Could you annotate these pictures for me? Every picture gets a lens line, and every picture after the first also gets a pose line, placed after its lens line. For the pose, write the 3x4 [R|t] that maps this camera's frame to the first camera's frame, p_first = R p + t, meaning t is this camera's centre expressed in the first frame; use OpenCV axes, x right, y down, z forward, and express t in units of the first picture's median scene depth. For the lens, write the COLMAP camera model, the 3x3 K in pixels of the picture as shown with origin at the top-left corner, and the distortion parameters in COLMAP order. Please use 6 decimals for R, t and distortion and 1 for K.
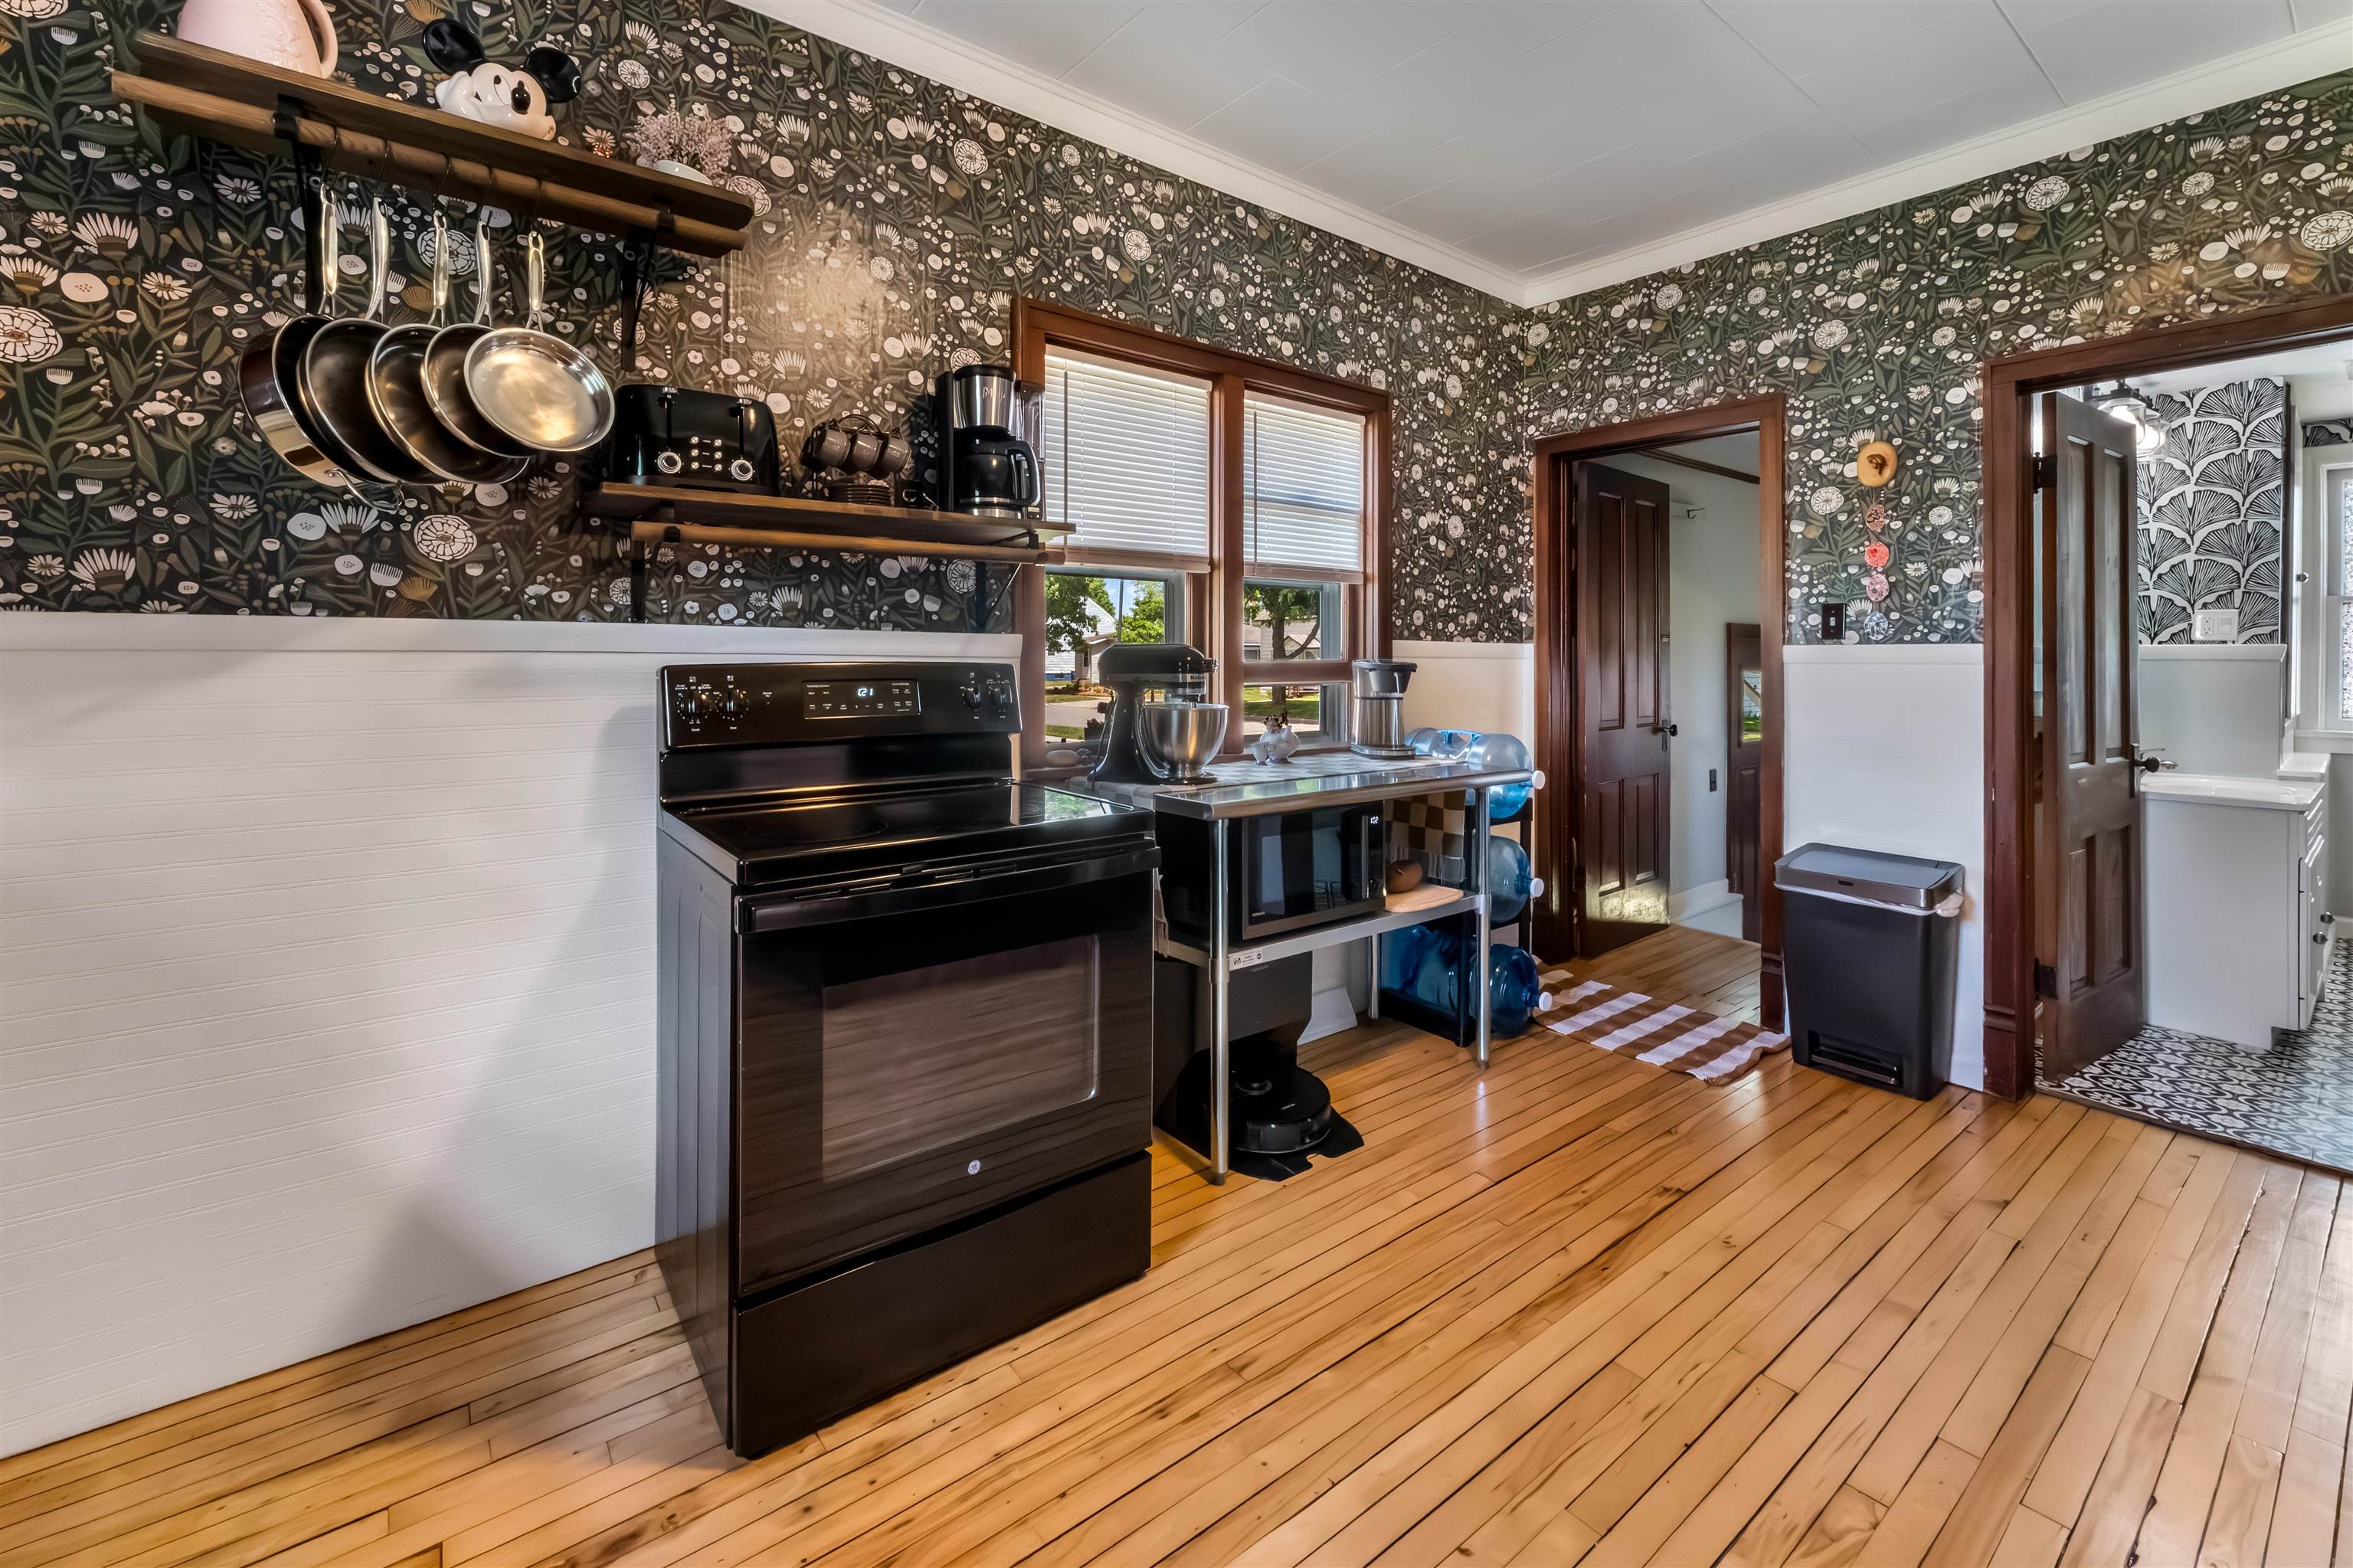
lens RADIAL K [[990.0, 0, 1180.9], [0, 990.0, 676.8], [0, 0, 1]] dist [-0.001060, -0.000620]
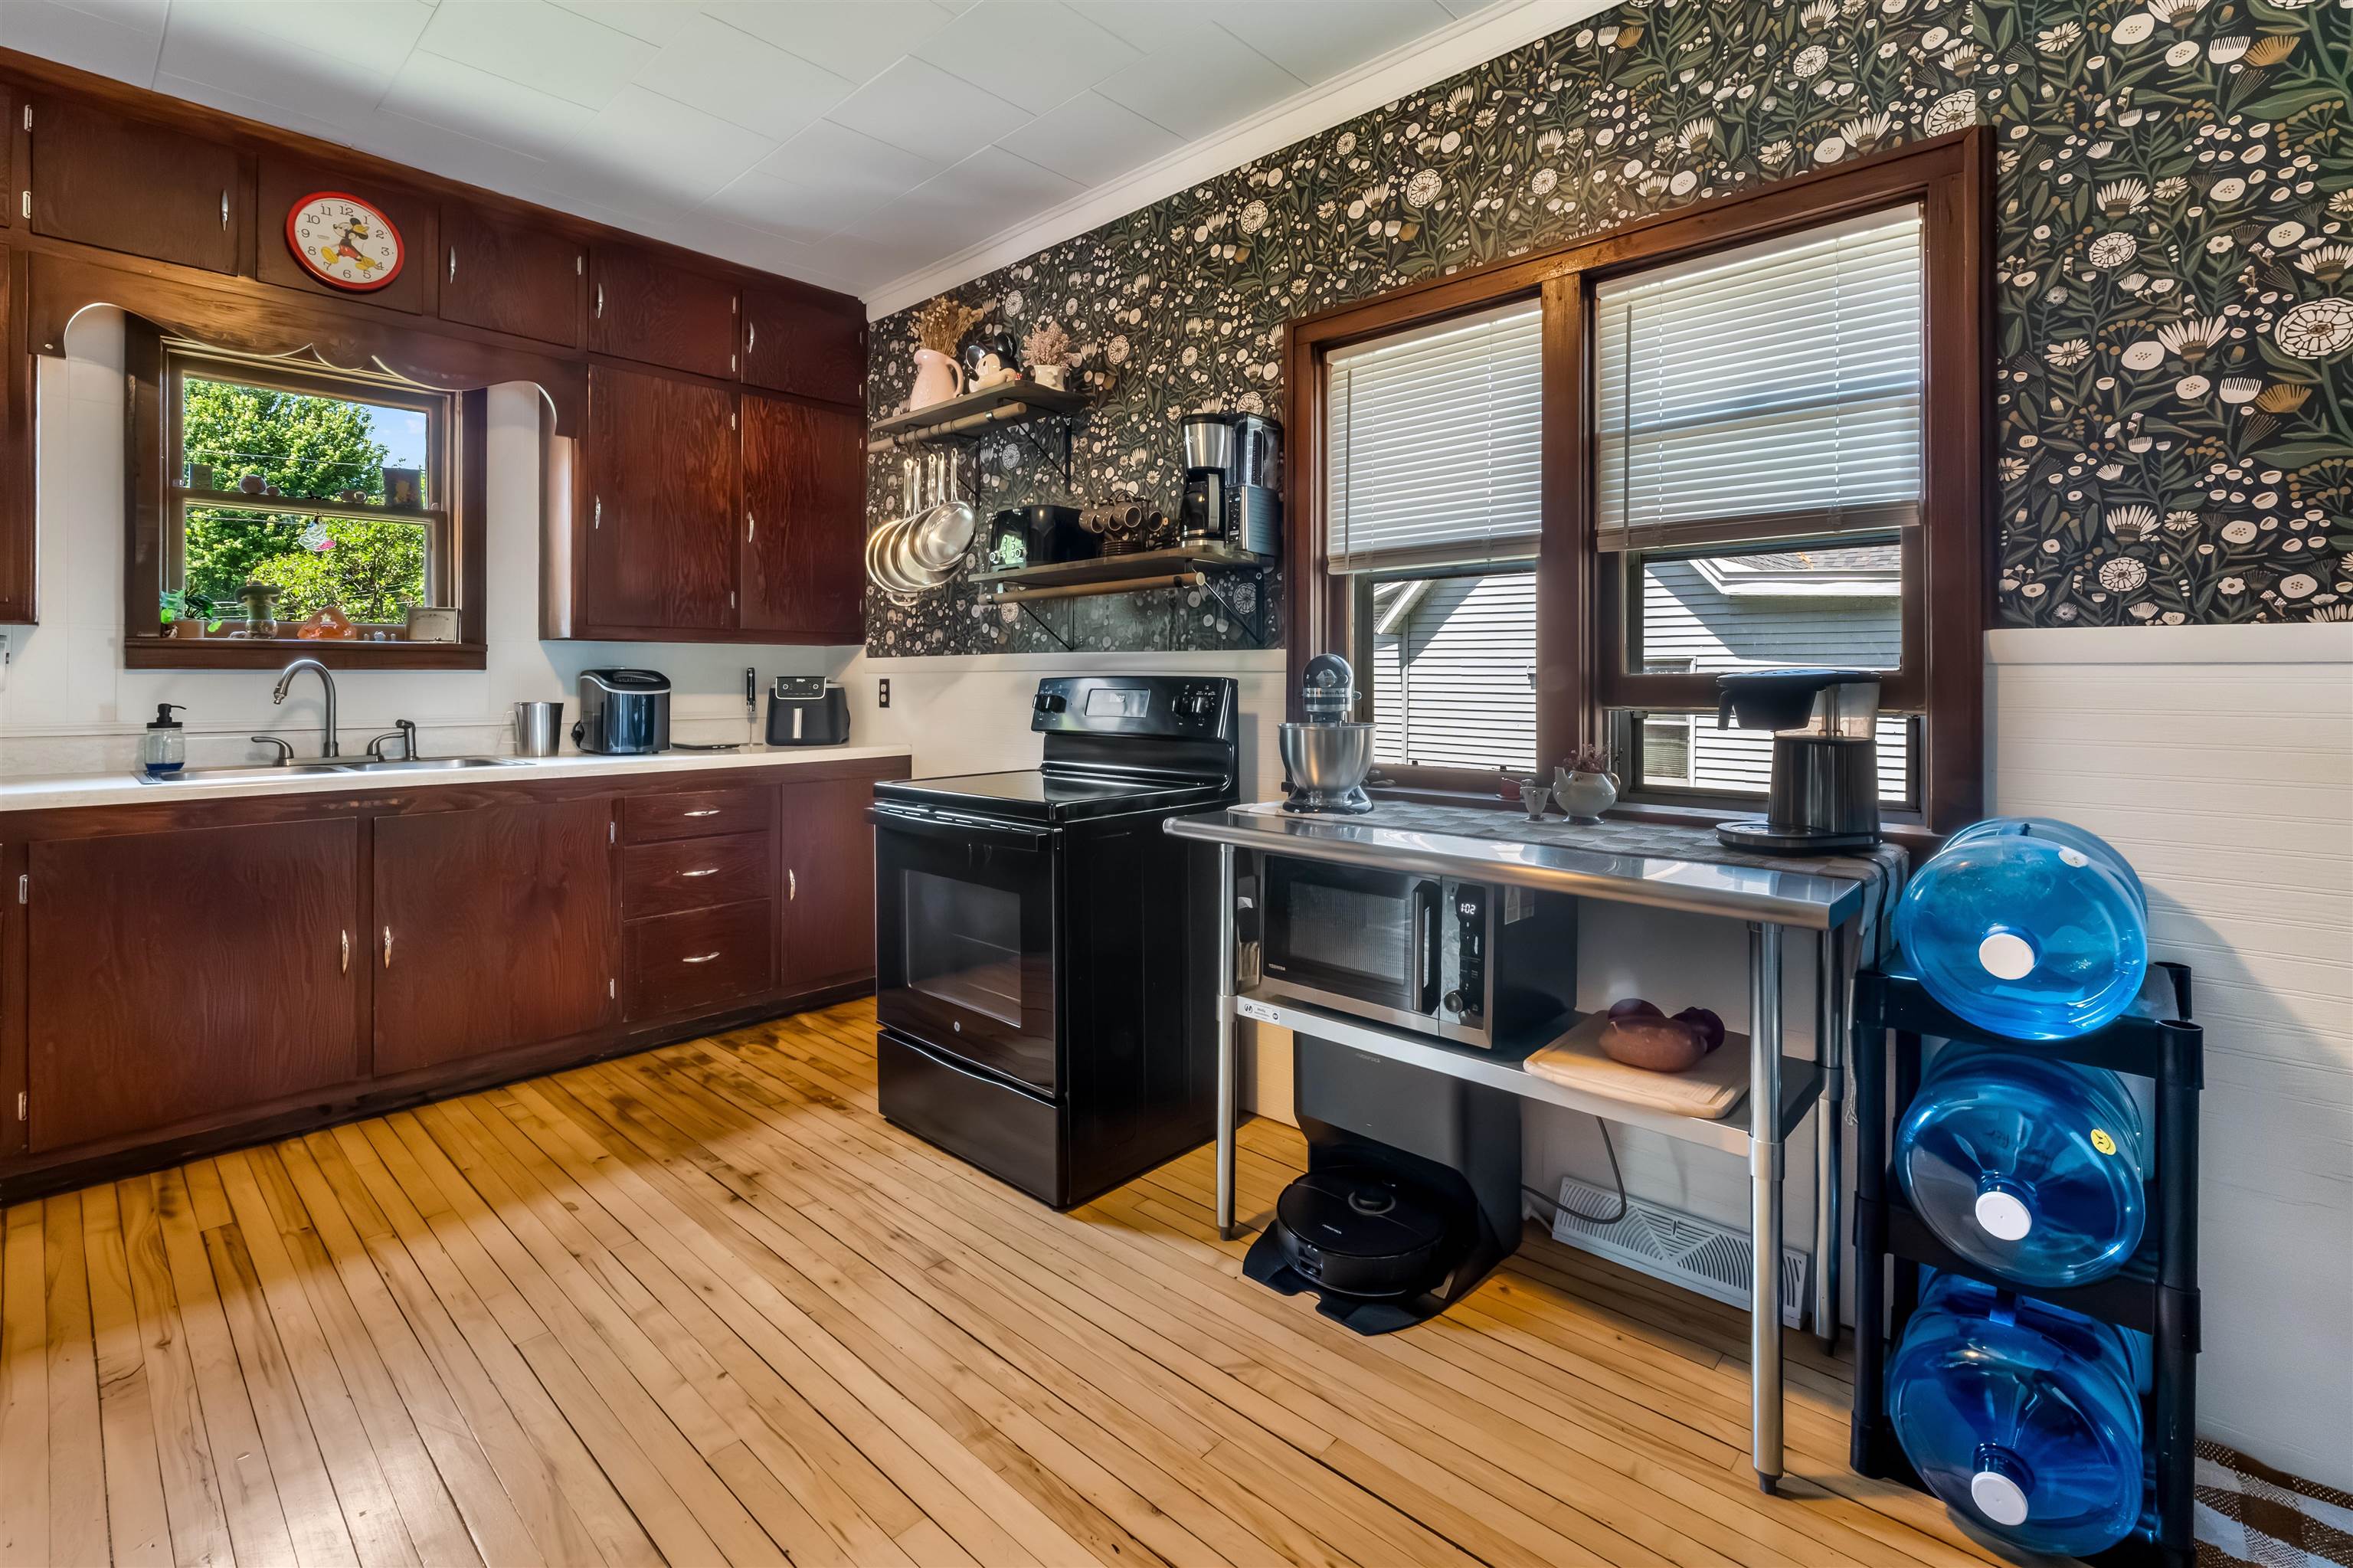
lens RADIAL K [[1051.6, 0, 1173.2], [0, 1051.6, 675.1], [0, 0, 1]] dist [-0.000727, 0.000186]
pose [[0.154525, 0.002883, -0.987985, 0.928639], [-0.008531, 0.999962, 0.001583, -0.016398], [0.987952, 0.008184, 0.154544, 0.732937]]
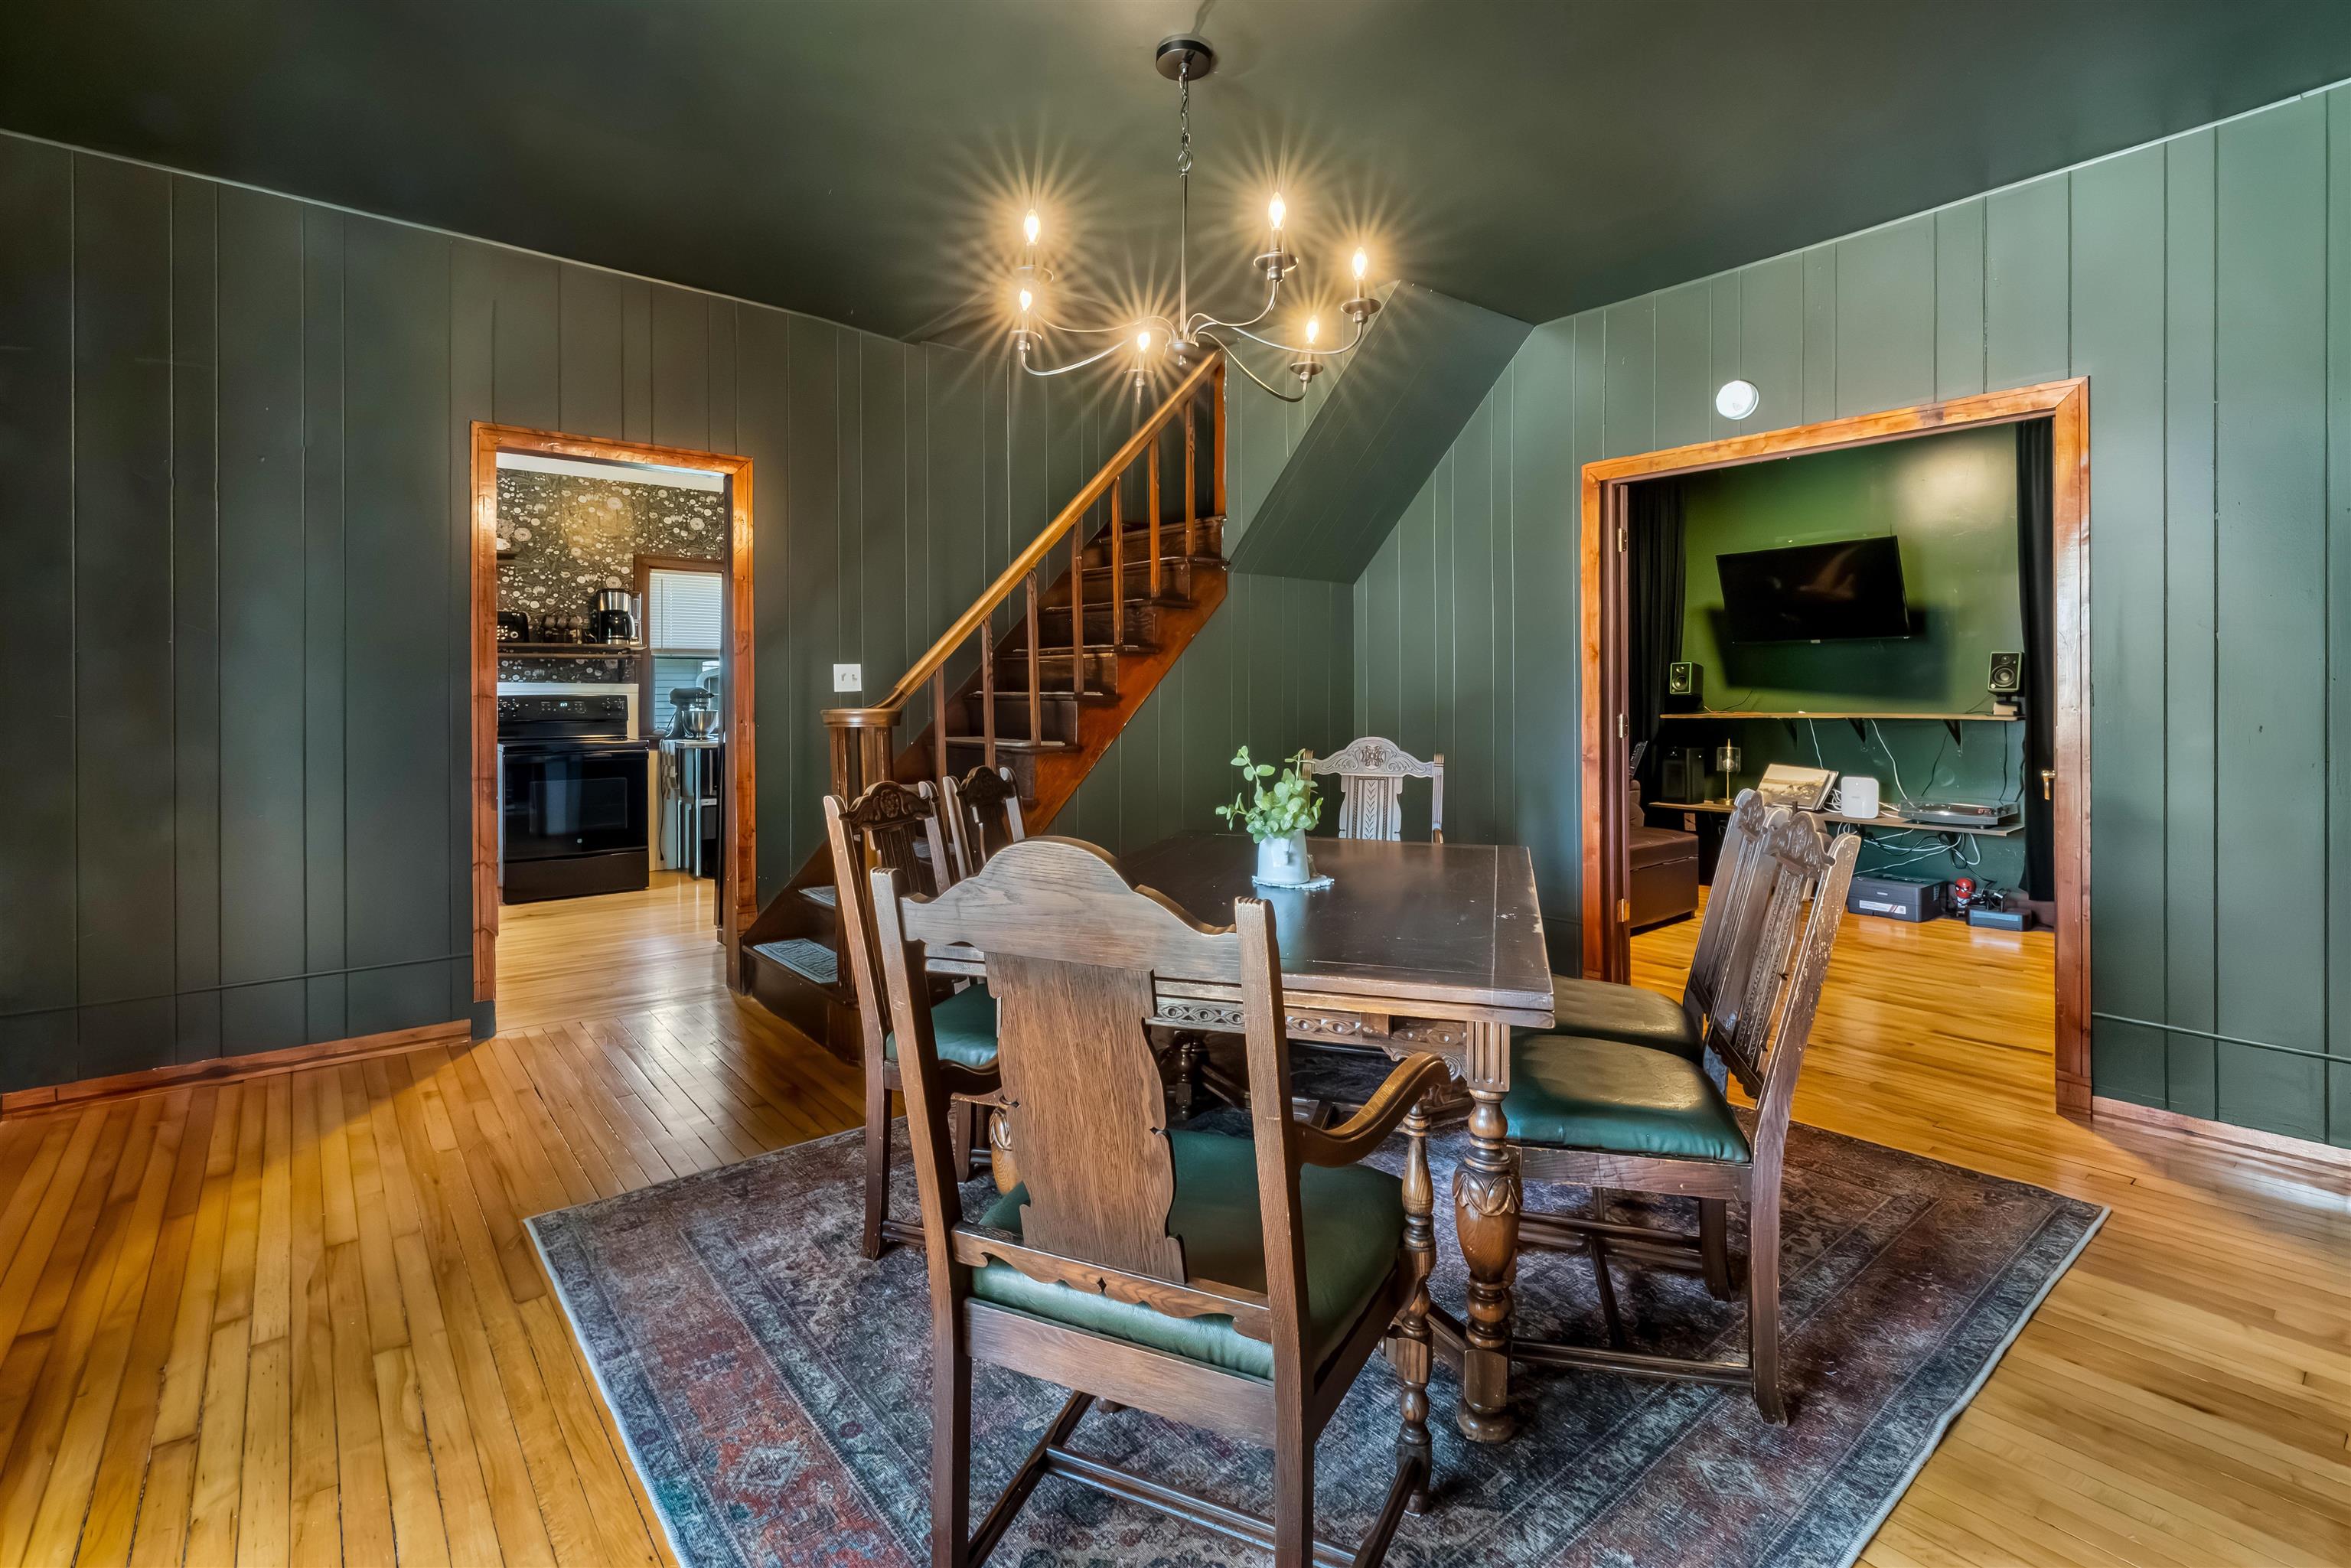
lens RADIAL K [[1078.3, 0, 1168.0], [0, 1078.3, 717.7], [0, 0, 1]] dist [-0.000794, -0.000054]
pose [[0.999947, -0.000860, 0.010287, 1.231548], [0.000792, 0.999978, 0.006605, 0.028625], [-0.010292, -0.006596, 0.999925, -1.892262]]
